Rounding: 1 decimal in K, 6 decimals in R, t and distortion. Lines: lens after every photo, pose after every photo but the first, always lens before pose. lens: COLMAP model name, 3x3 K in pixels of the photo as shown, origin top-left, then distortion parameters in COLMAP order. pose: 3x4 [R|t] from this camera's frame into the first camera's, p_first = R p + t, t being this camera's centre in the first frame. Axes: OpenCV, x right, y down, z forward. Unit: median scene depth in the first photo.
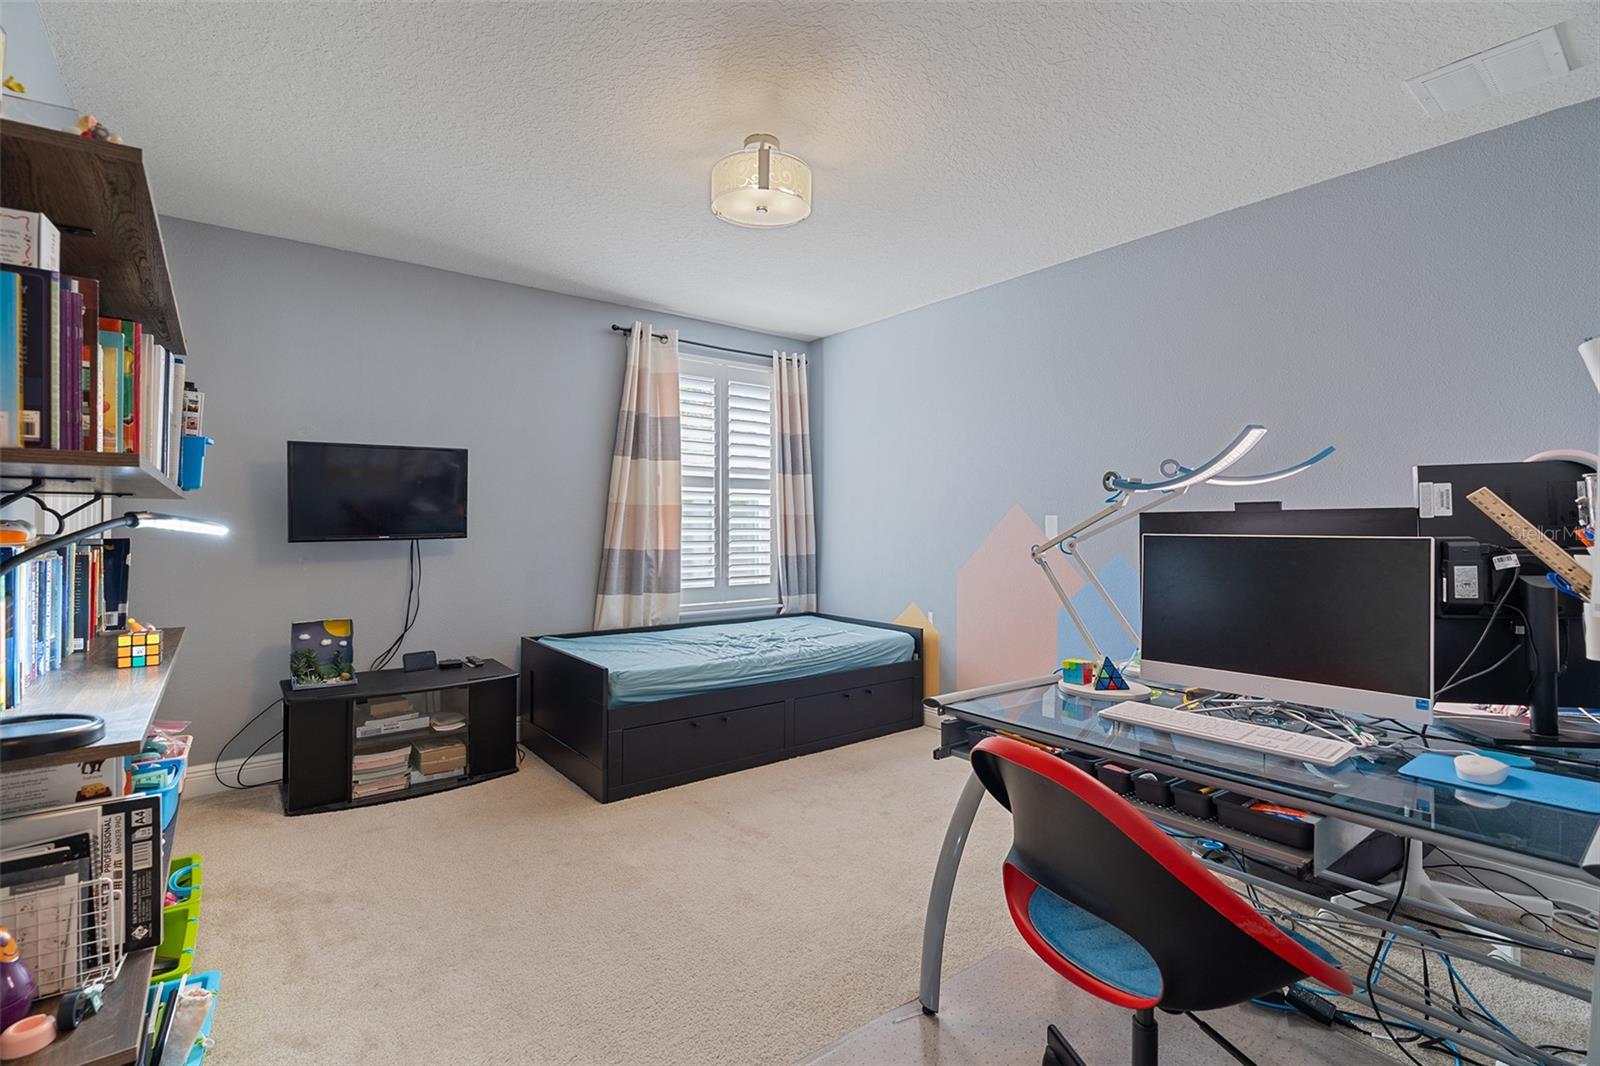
lens RADIAL K [[722.1, 0, 799.3], [0, 722.1, 523.4], [0, 0, 1]] dist [-0.008179, 0.002071]
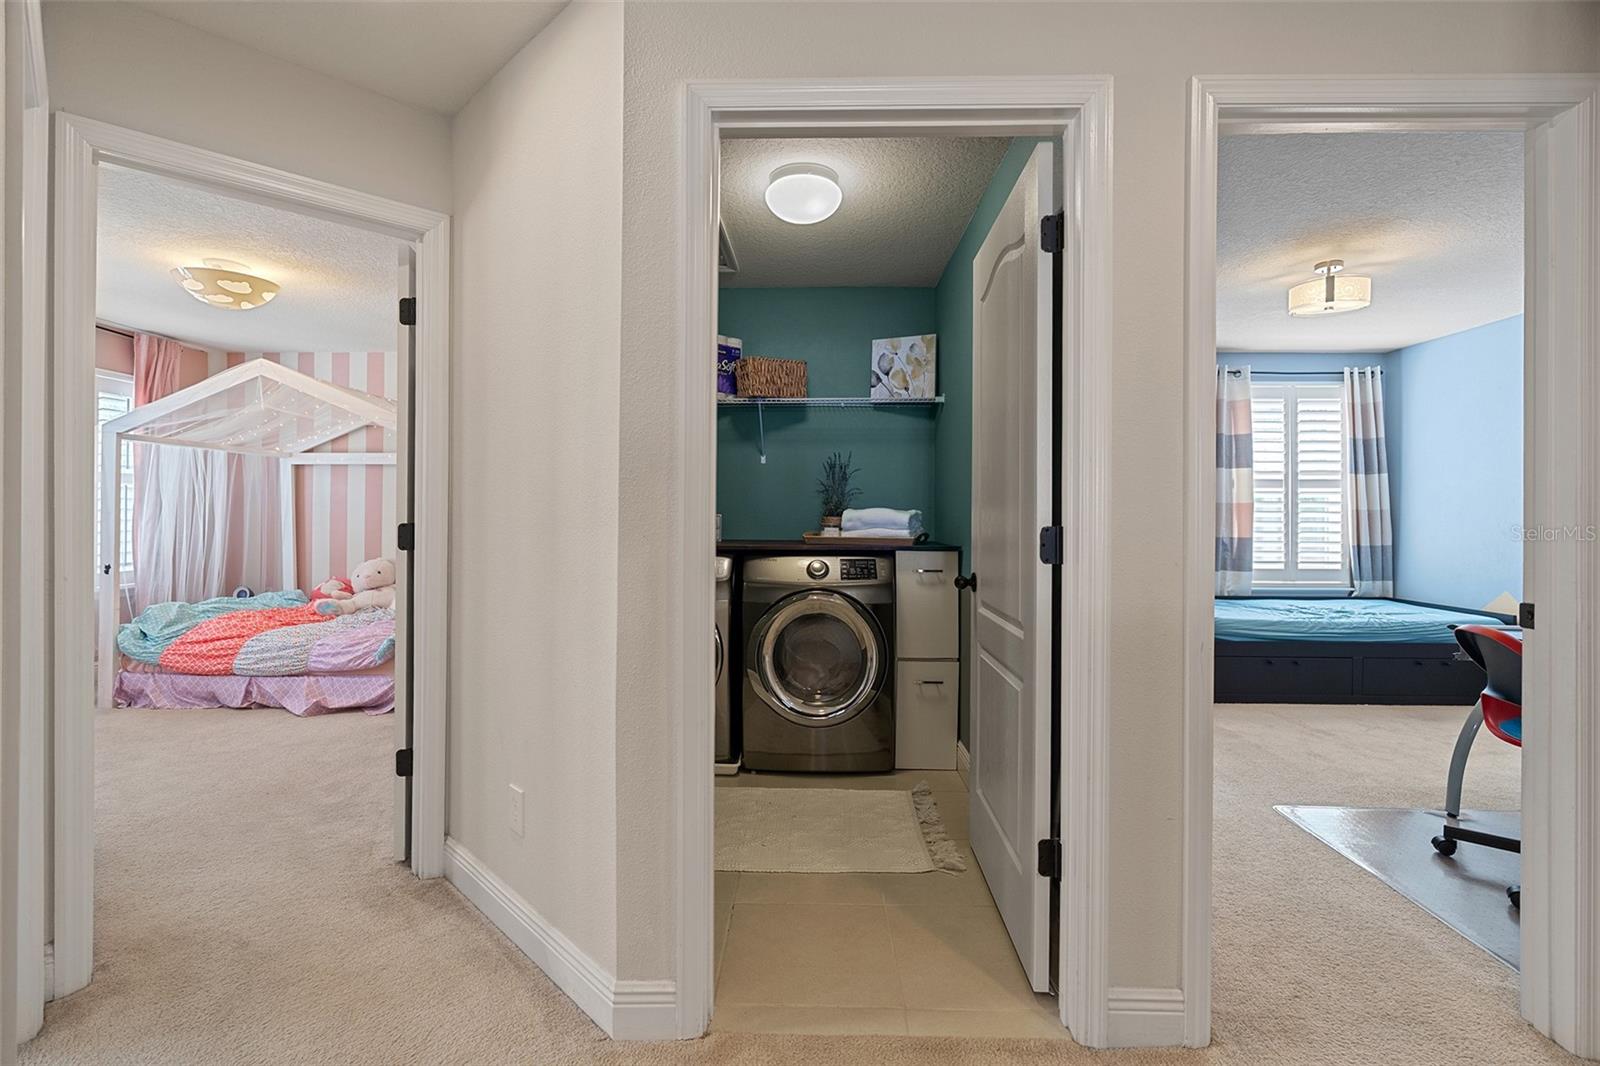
lens RADIAL K [[722.1, 0, 797.3], [0, 722.1, 515.3], [0, 0, 1]] dist [-0.008179, 0.002071]
pose [[0.766972, 0.000276, -0.641681, 0.031803], [-0.002407, 0.999994, -0.002447, 0.001799], [0.641676, 0.003421, 0.766968, -0.456180]]
